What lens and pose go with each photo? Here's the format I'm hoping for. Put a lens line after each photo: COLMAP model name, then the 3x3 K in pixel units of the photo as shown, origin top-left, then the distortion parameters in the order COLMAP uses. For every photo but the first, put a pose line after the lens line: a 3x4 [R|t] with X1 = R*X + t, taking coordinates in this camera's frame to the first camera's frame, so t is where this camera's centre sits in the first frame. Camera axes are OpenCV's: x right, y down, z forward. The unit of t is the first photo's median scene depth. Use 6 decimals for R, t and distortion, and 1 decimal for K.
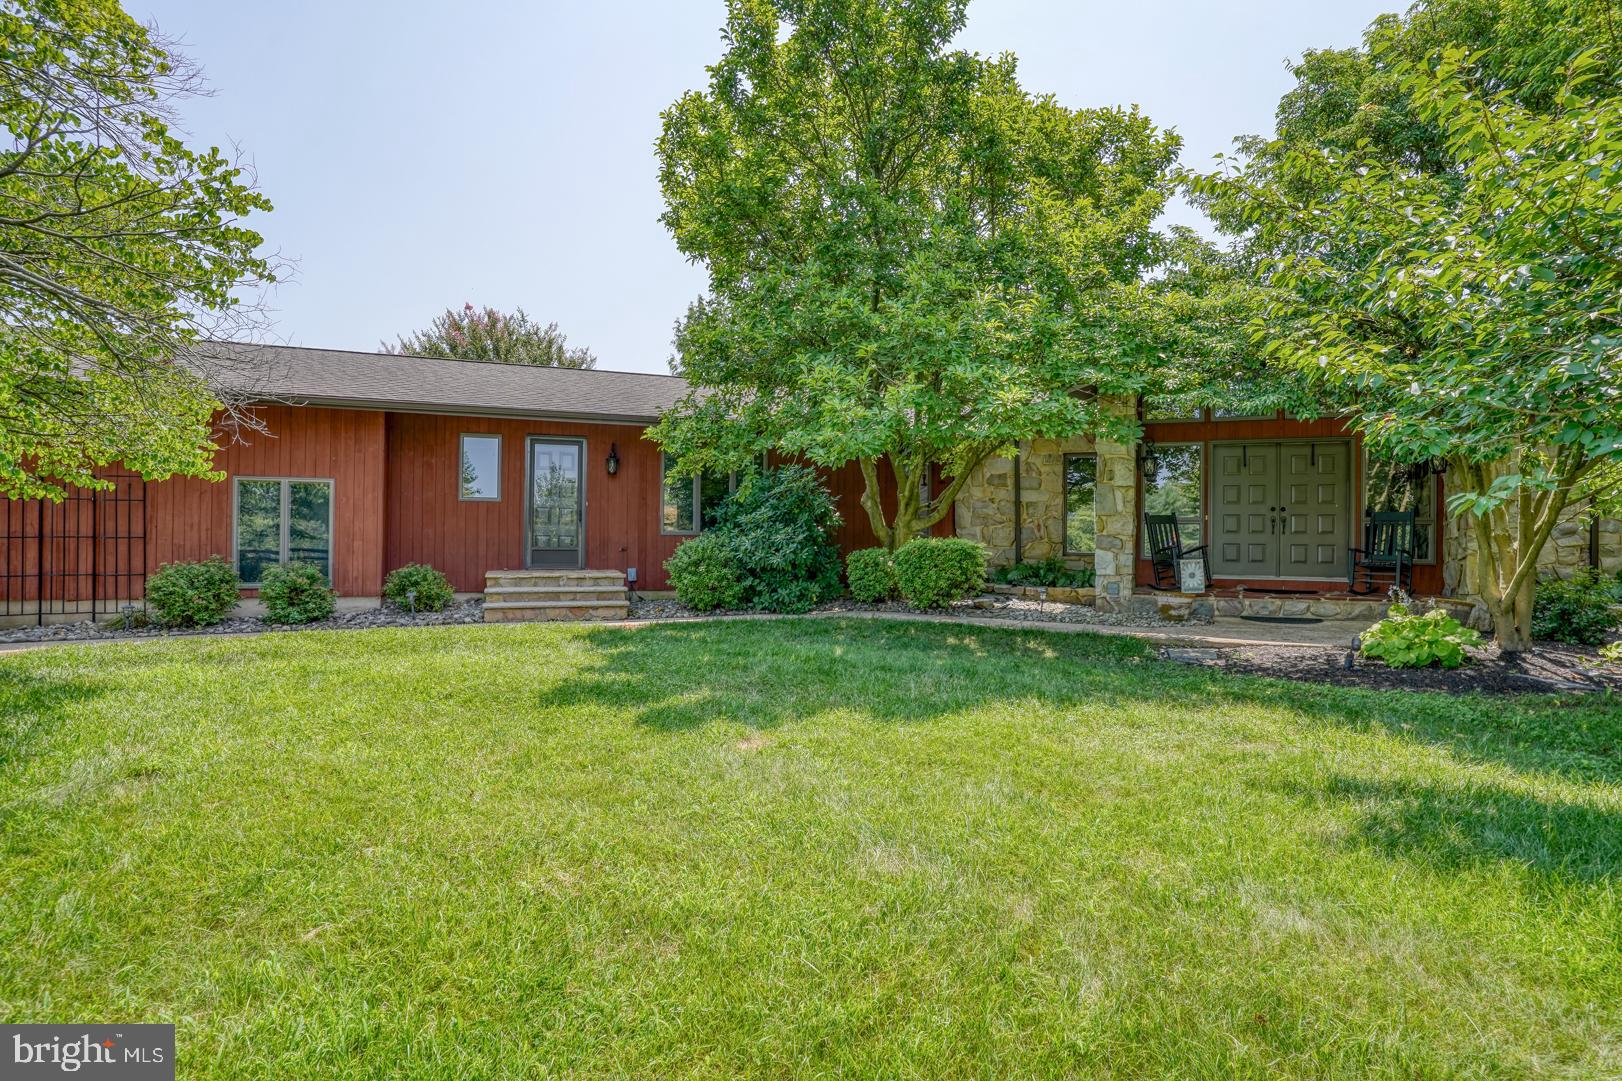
lens RADIAL K [[838.2, 0, 809.0], [0, 838.2, 512.3], [0, 0, 1]] dist [-0.017331, 0.000317]
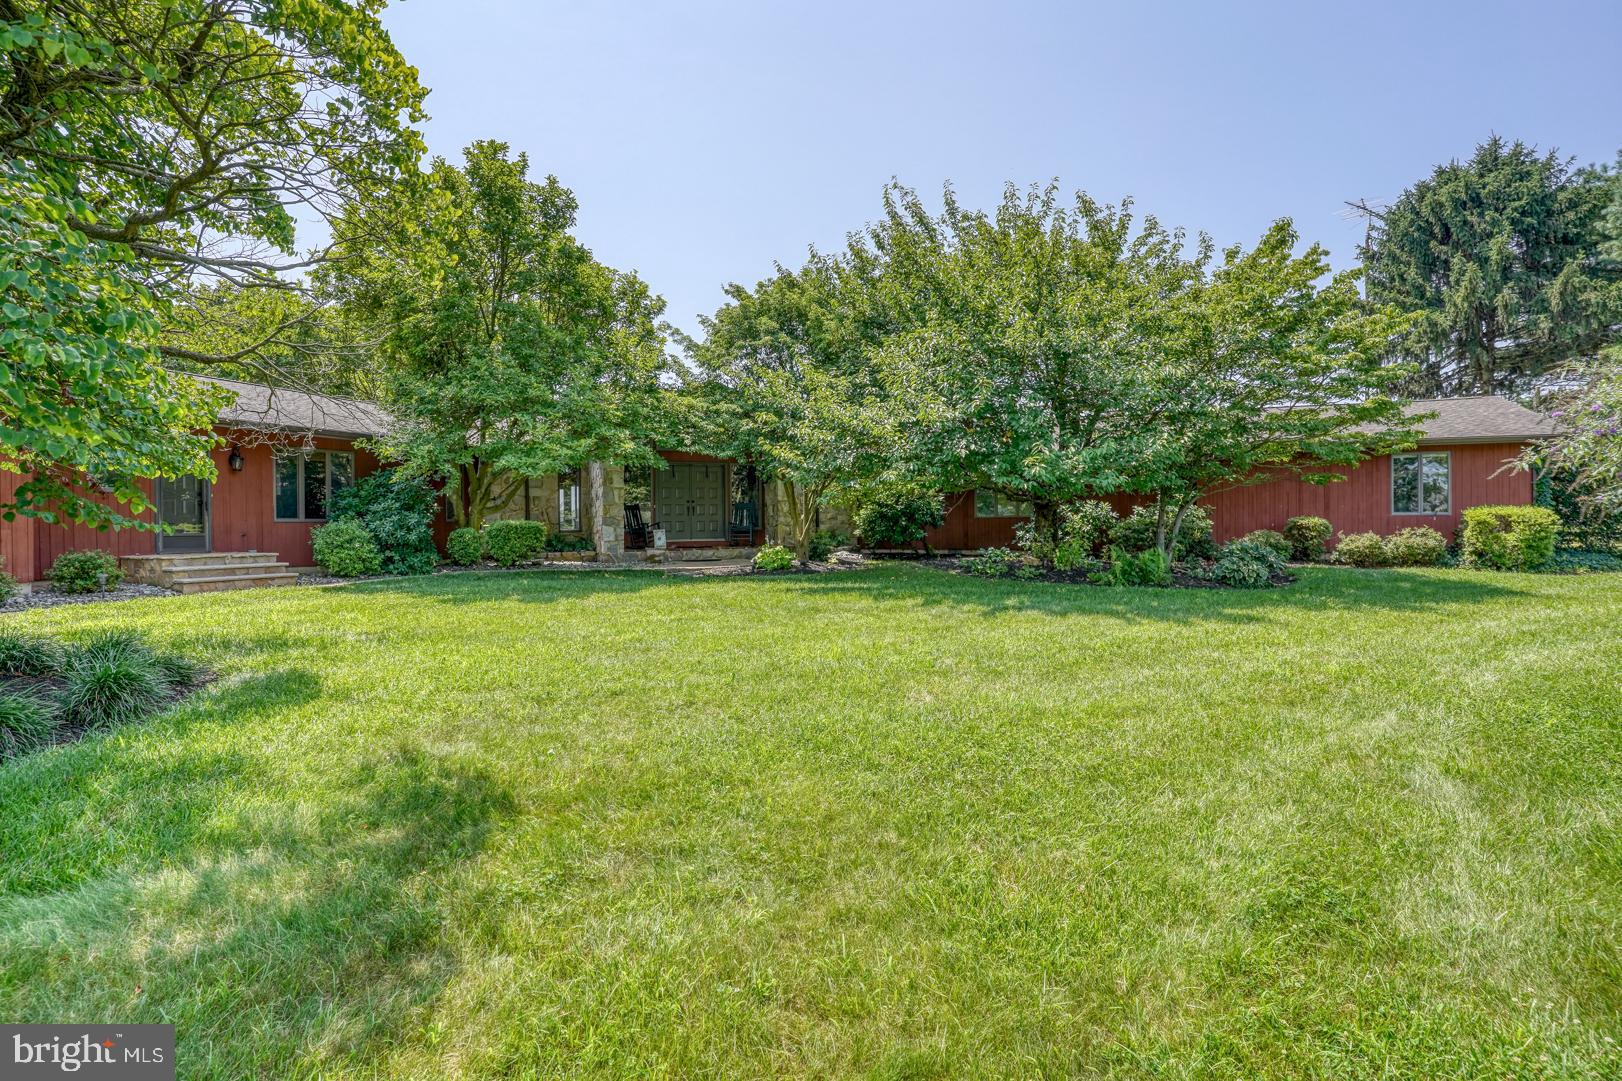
lens RADIAL K [[812.9, 0, 811.0], [0, 812.9, 540.5], [0, 0, 1]] dist [-0.019467, 0.000270]
pose [[0.699298, -0.031552, 0.714134, -0.561409], [-0.001739, 0.998947, 0.045839, -0.001575], [-0.714828, -0.033297, 0.698507, -0.453290]]
